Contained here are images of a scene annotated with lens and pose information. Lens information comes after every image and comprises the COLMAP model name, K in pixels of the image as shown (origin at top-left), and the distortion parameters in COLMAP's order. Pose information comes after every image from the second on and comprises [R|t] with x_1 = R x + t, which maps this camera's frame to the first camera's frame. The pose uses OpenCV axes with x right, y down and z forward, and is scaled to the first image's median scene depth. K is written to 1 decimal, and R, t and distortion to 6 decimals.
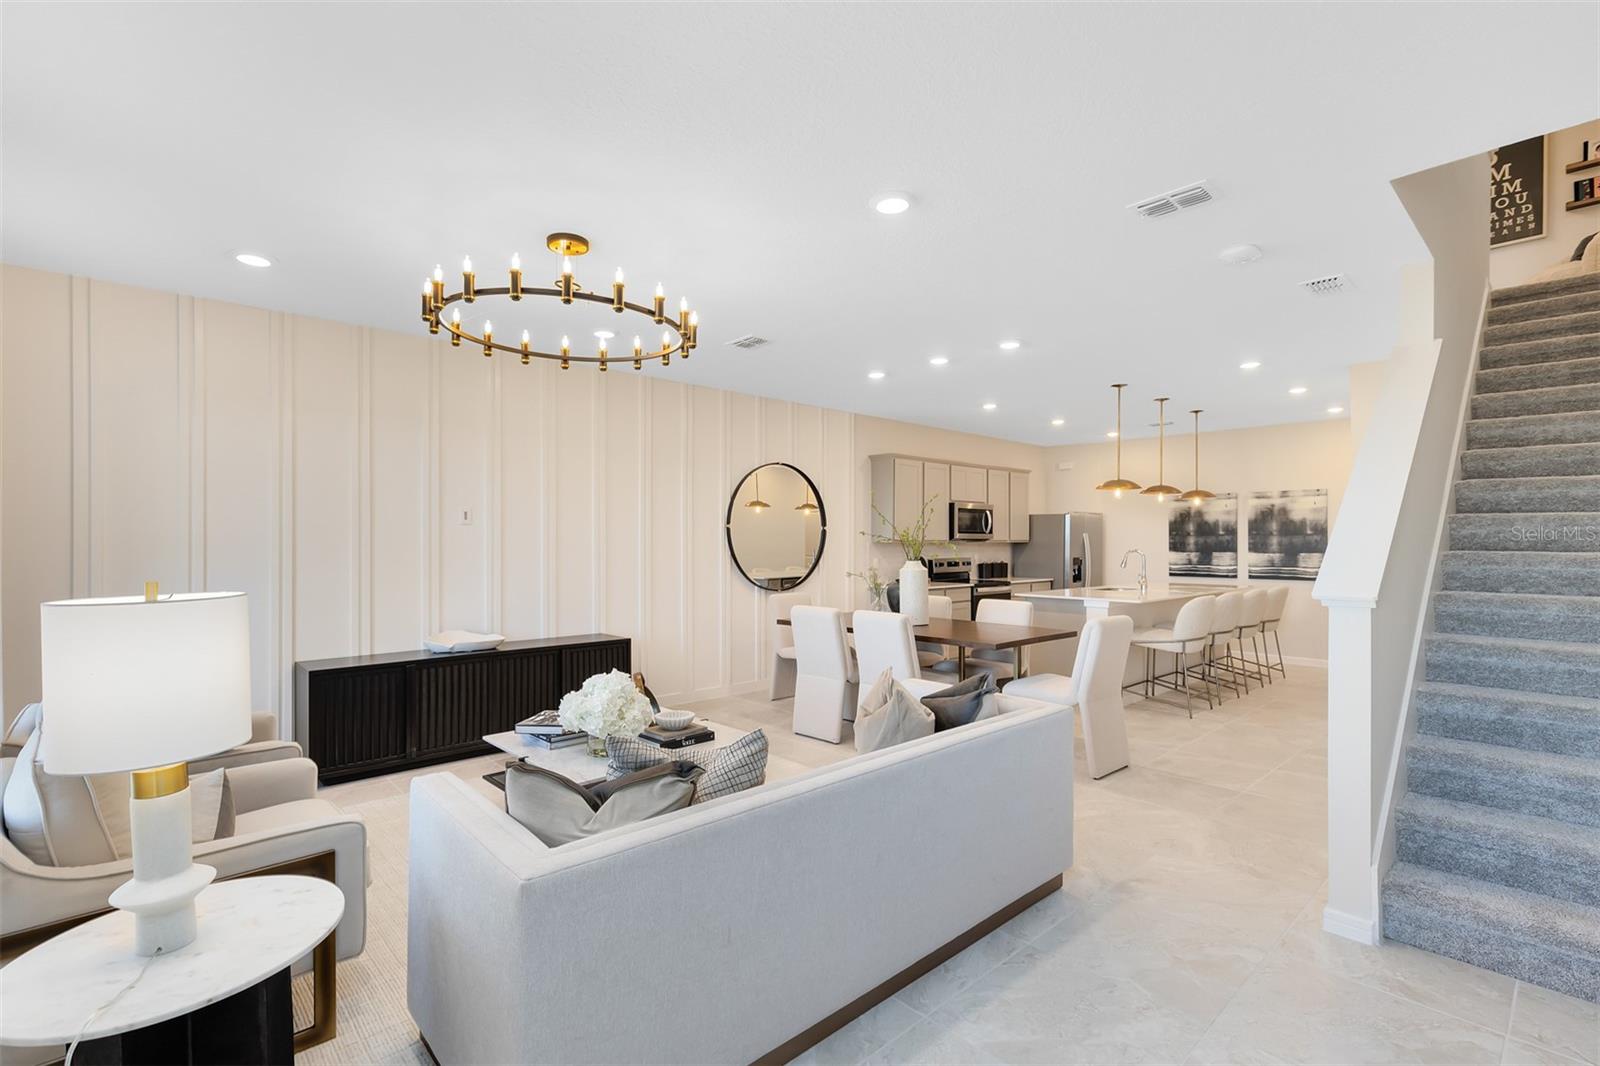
lens RADIAL K [[735.1, 0, 799.6], [0, 735.1, 539.3], [0, 0, 1]] dist [0.002401, 0.000060]
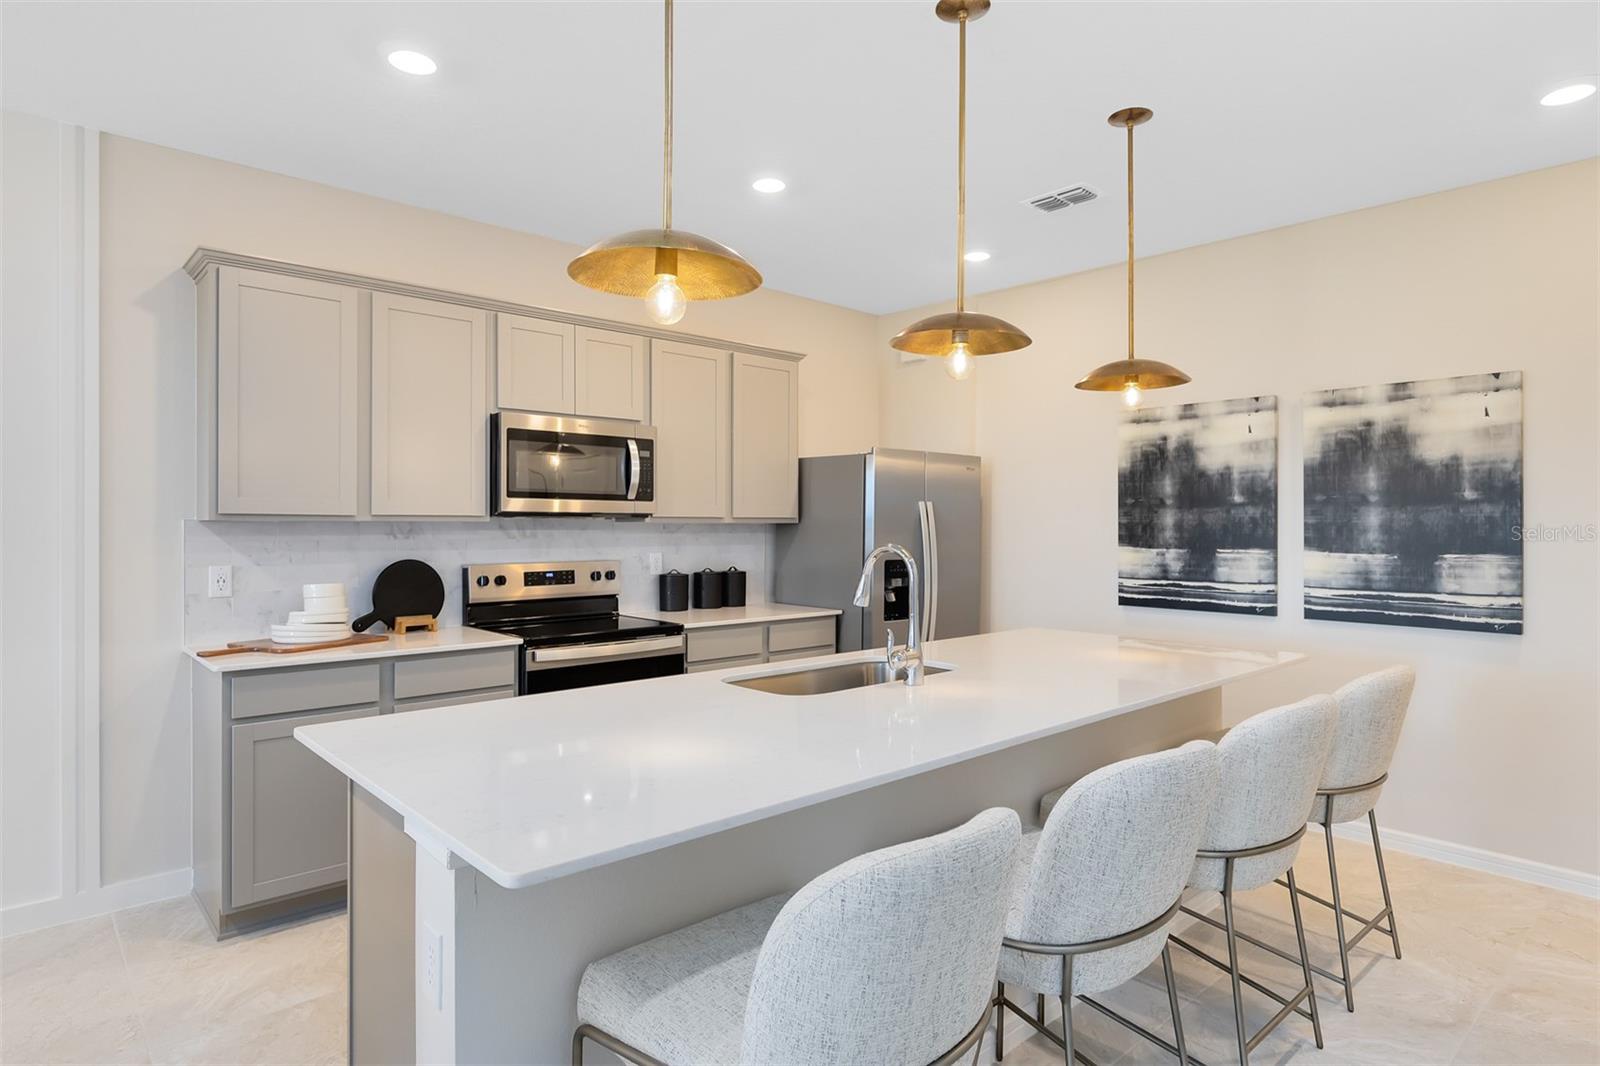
lens RADIAL K [[903.9, 0, 800.3], [0, 903.9, 527.4], [0, 0, 1]] dist [0.000775, 0.000820]
pose [[0.999999, 0.001512, 0.000669, 0.345470], [-0.001517, 0.999970, 0.007577, 0.003045], [-0.000658, -0.007578, 0.999971, 0.527473]]
